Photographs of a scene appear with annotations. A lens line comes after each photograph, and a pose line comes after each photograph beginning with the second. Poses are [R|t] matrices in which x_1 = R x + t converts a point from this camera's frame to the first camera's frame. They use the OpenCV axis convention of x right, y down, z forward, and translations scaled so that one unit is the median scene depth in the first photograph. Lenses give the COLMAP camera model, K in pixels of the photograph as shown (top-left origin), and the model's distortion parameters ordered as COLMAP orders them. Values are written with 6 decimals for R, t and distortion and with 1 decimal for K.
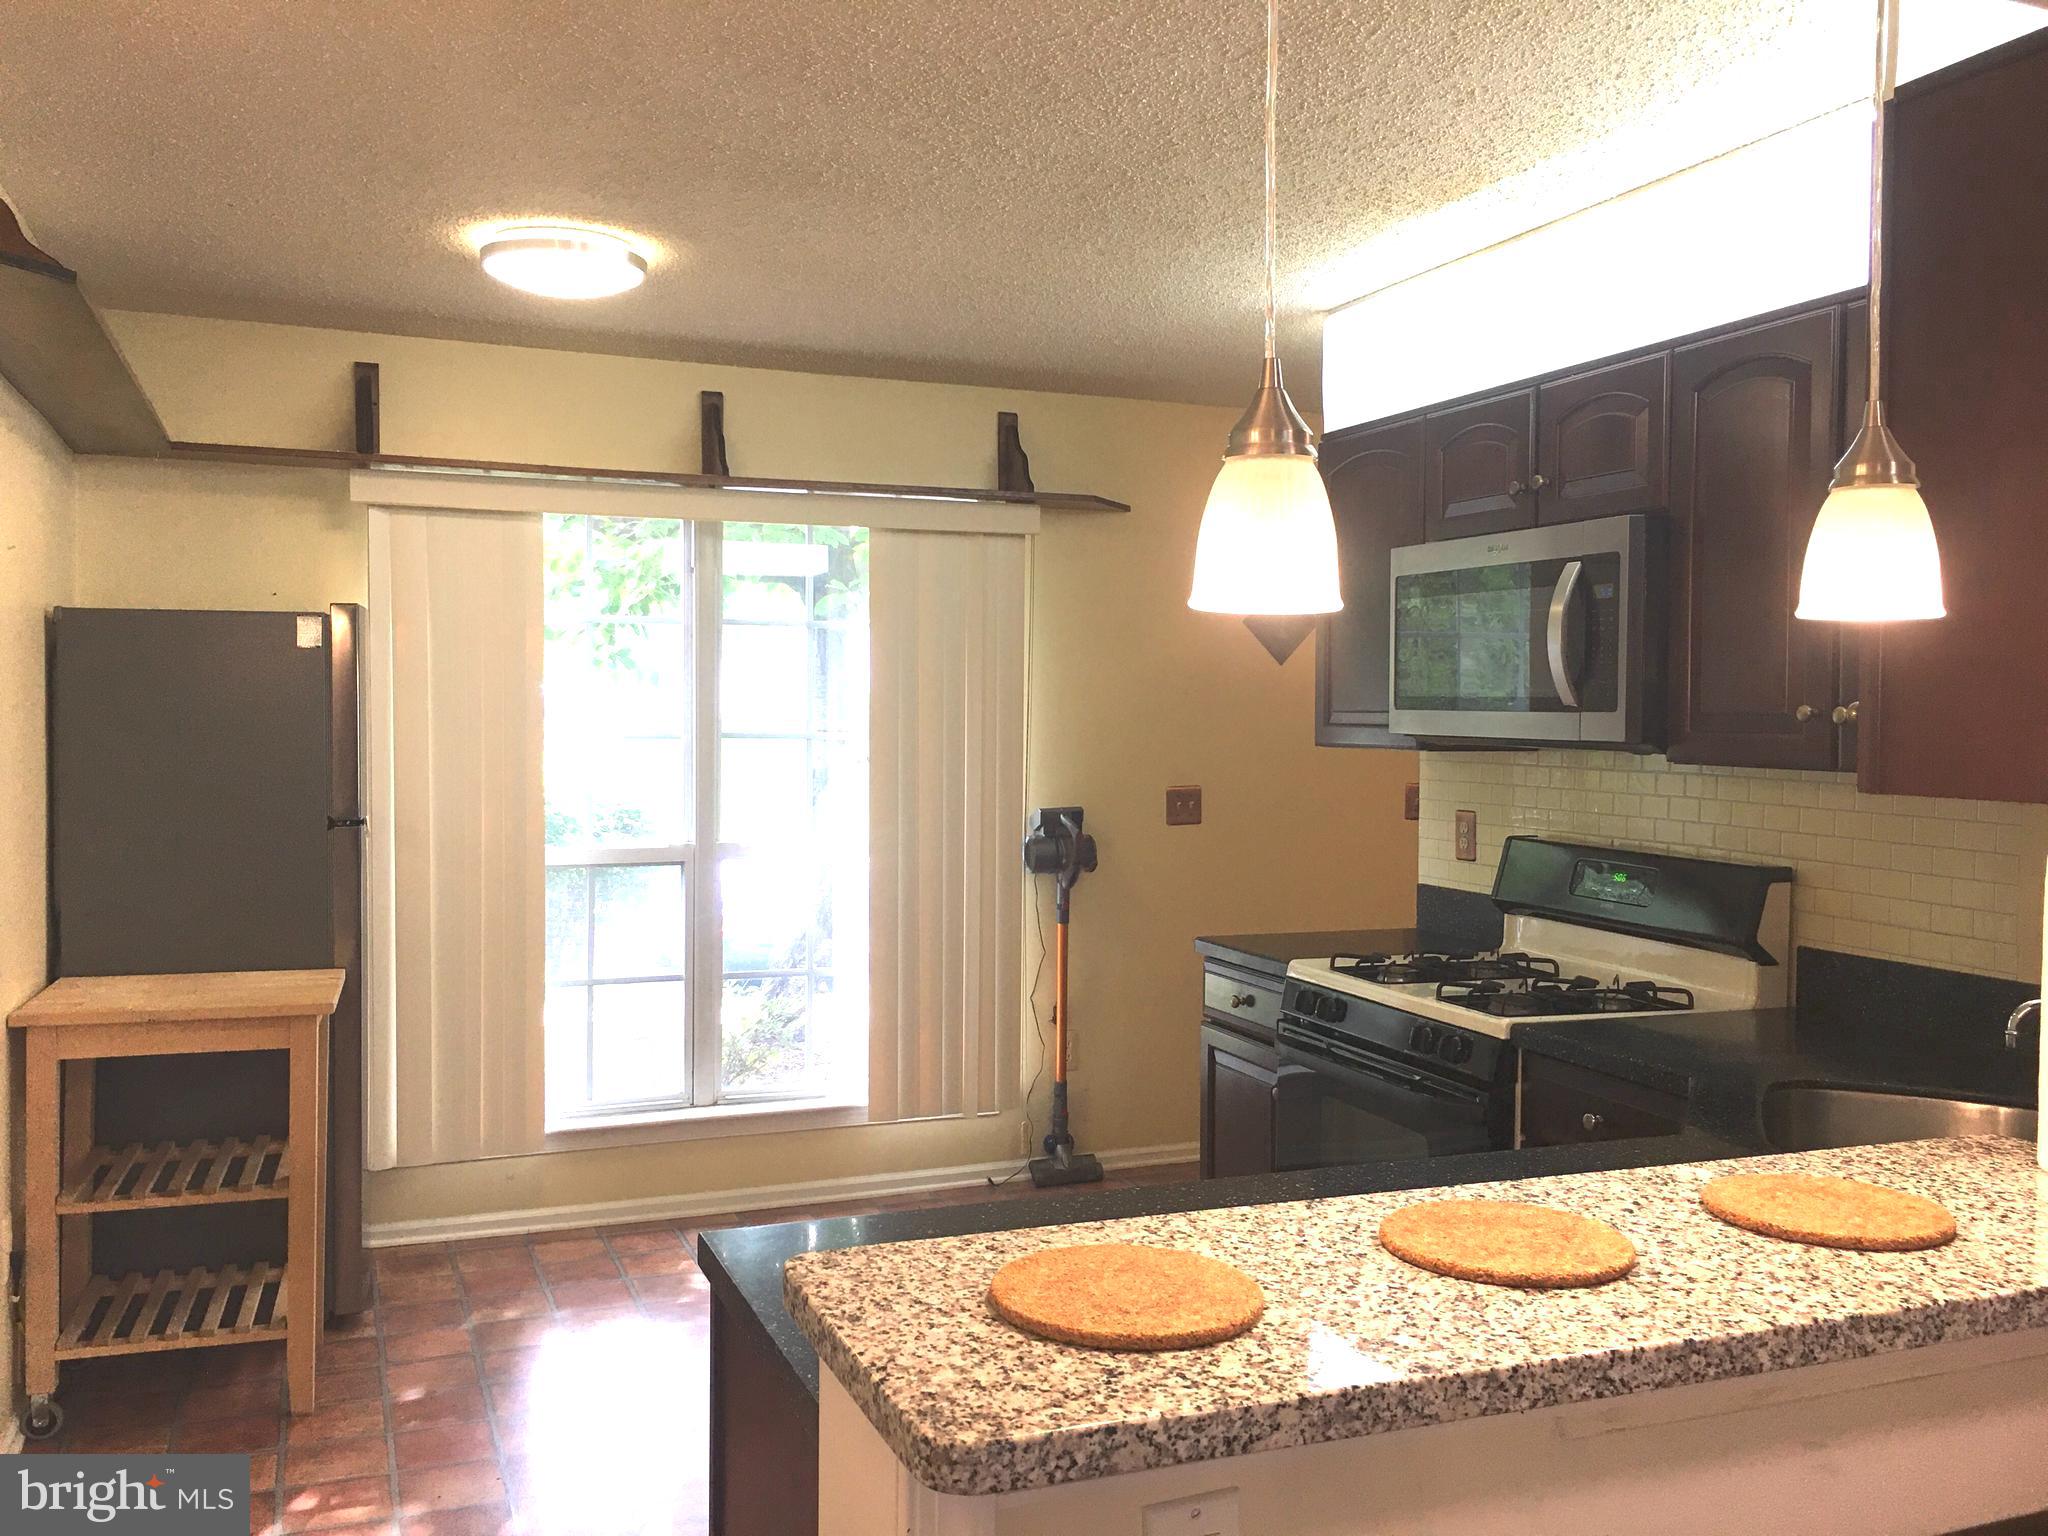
lens RADIAL K [[1766.4, 0, 1017.8], [0, 1766.4, 741.5], [0, 0, 1]] dist [0.082605, -0.102791]
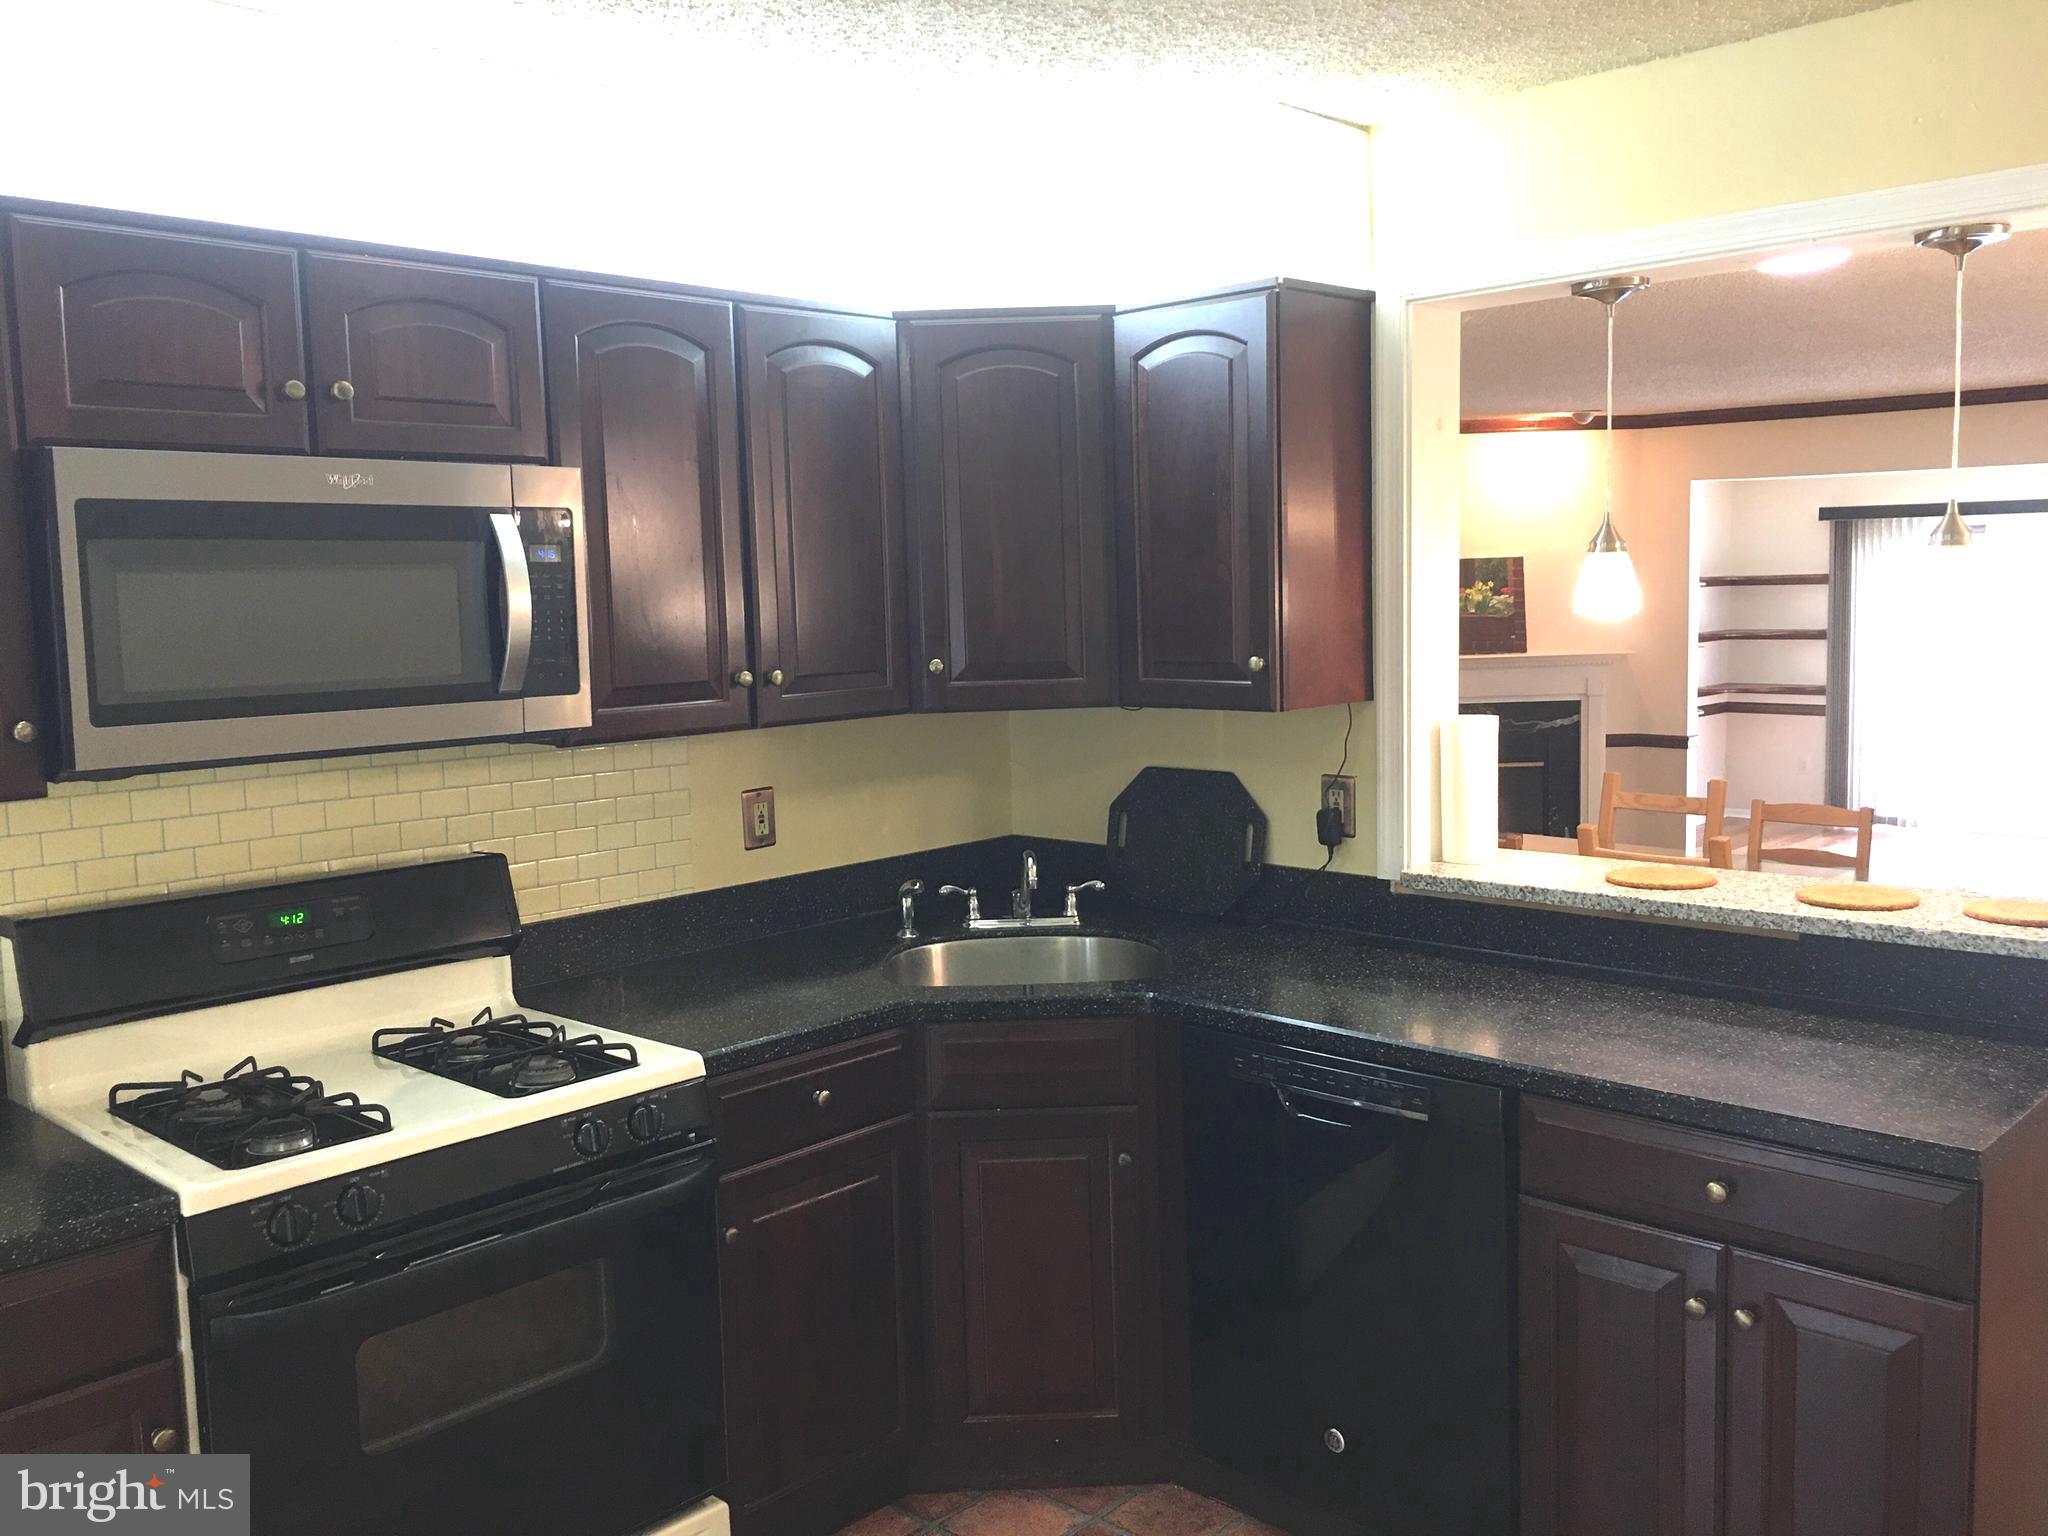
lens RADIAL K [[1766.4, 0, 1017.8], [0, 1766.4, 741.5], [0, 0, 1]] dist [0.082605, -0.102791]
pose [[-0.437032, -0.082731, 0.895633, -1.420795], [0.037836, 0.993188, 0.110205, -0.214011], [-0.898650, 0.082050, -0.430925, 3.112132]]
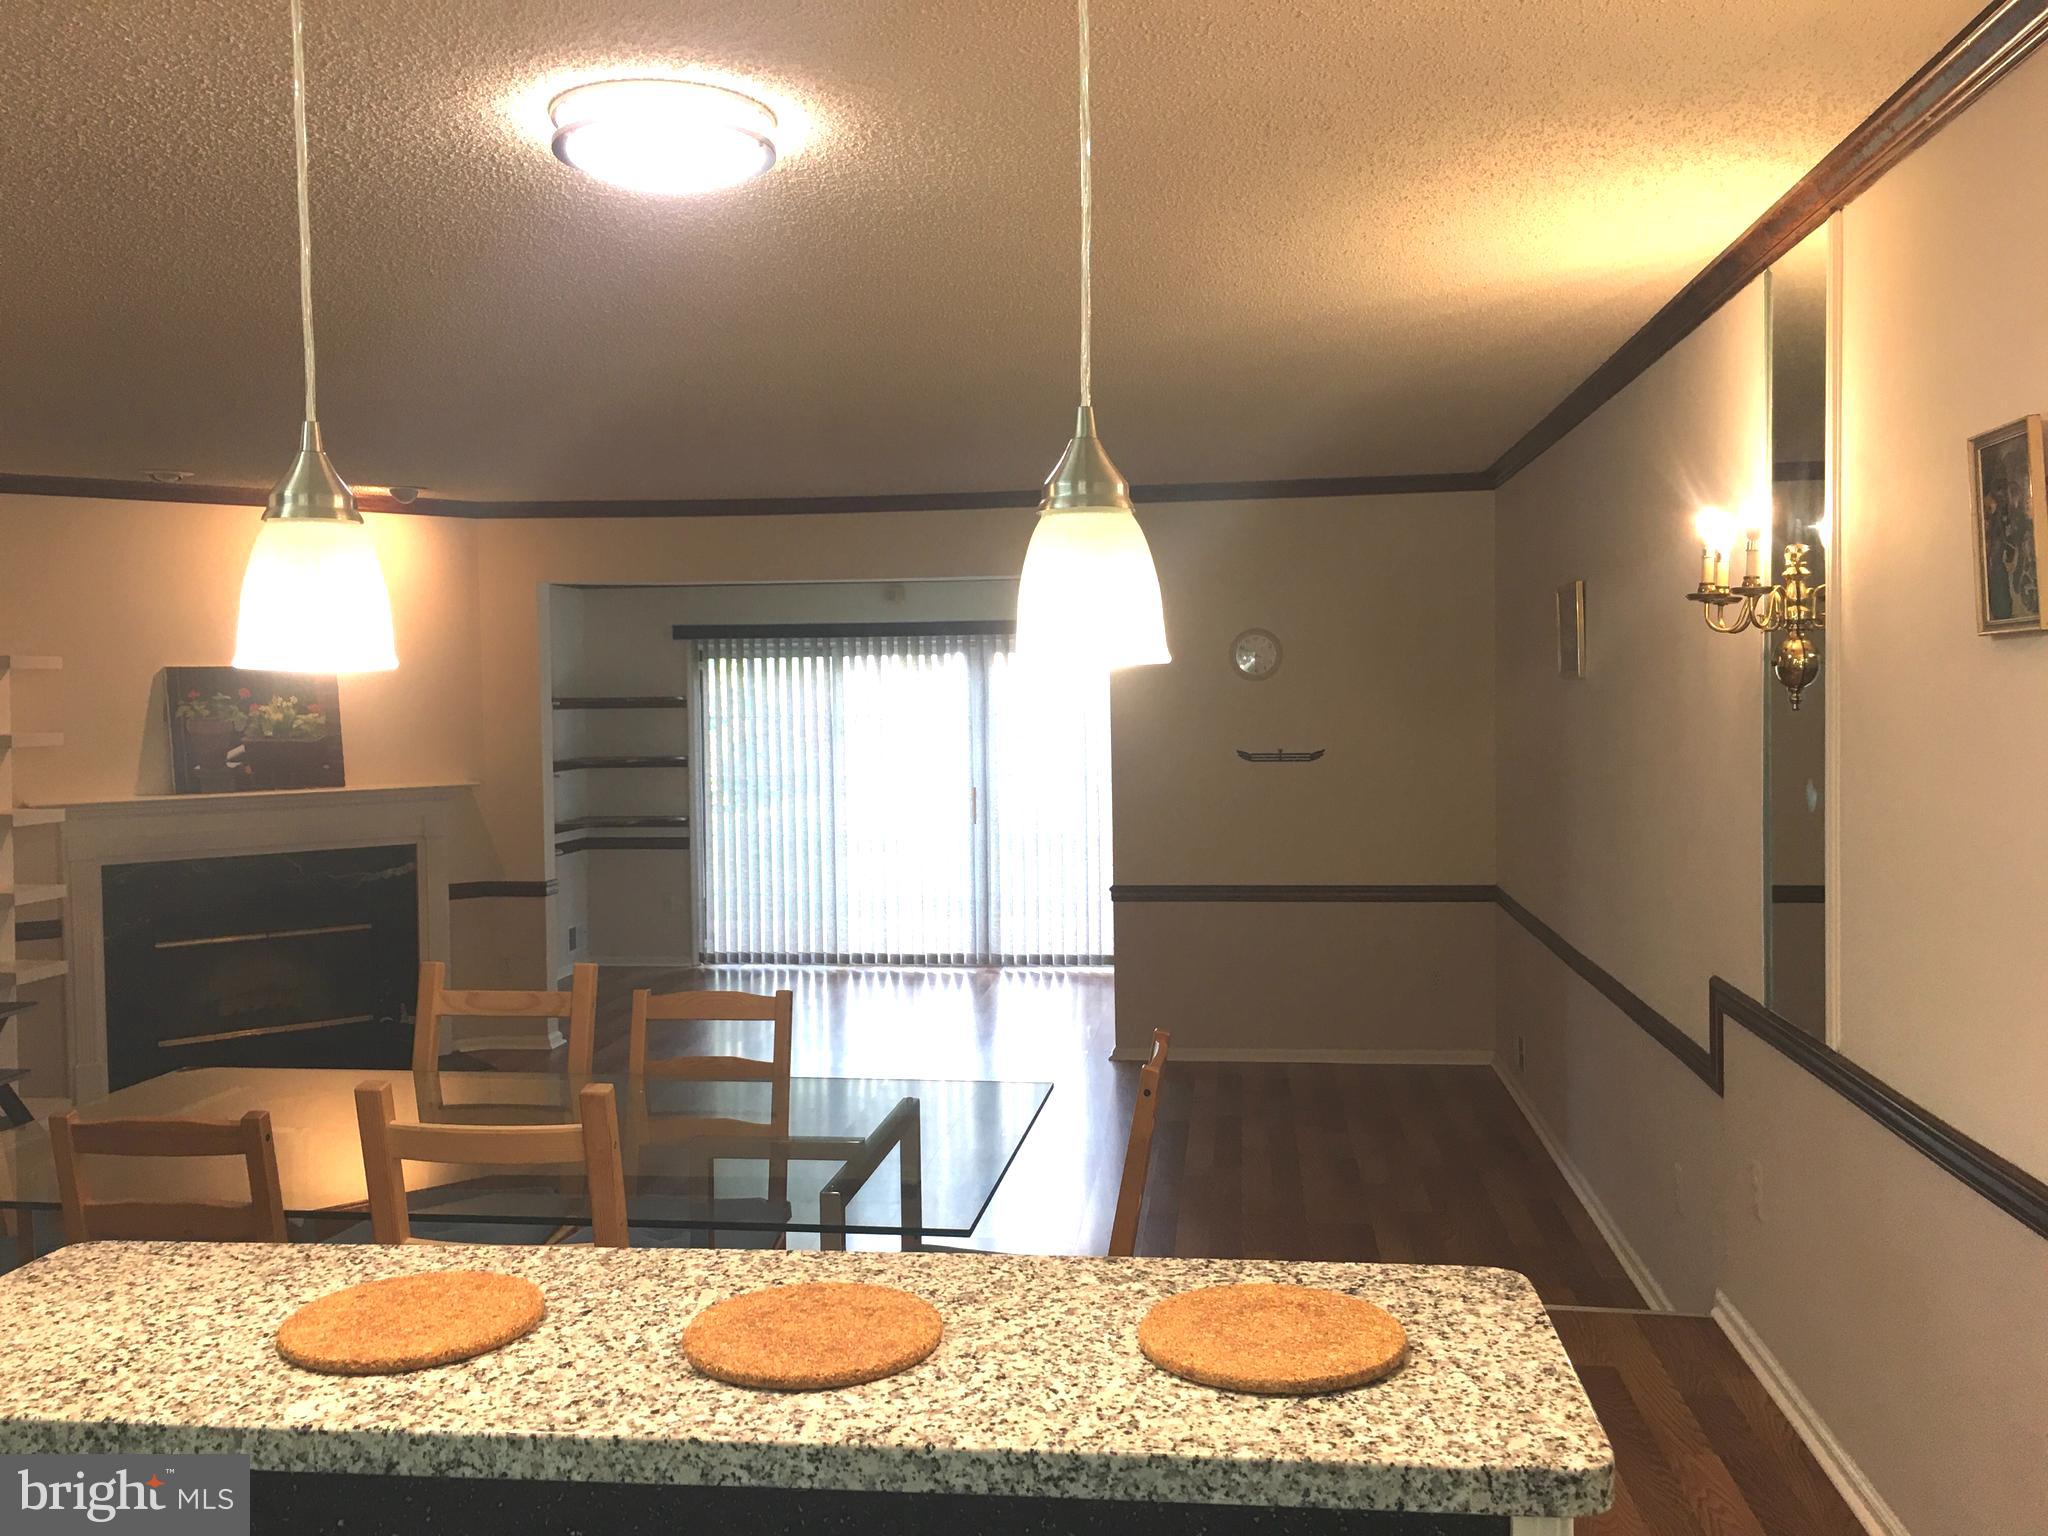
lens RADIAL K [[1766.4, 0, 1017.8], [0, 1766.4, 741.5], [0, 0, 1]] dist [0.082605, -0.102791]
pose [[-0.877871, -0.010166, 0.478789, -0.292844], [0.016960, 0.998488, 0.052298, -0.086456], [-0.478596, 0.054031, -0.876371, 1.905061]]
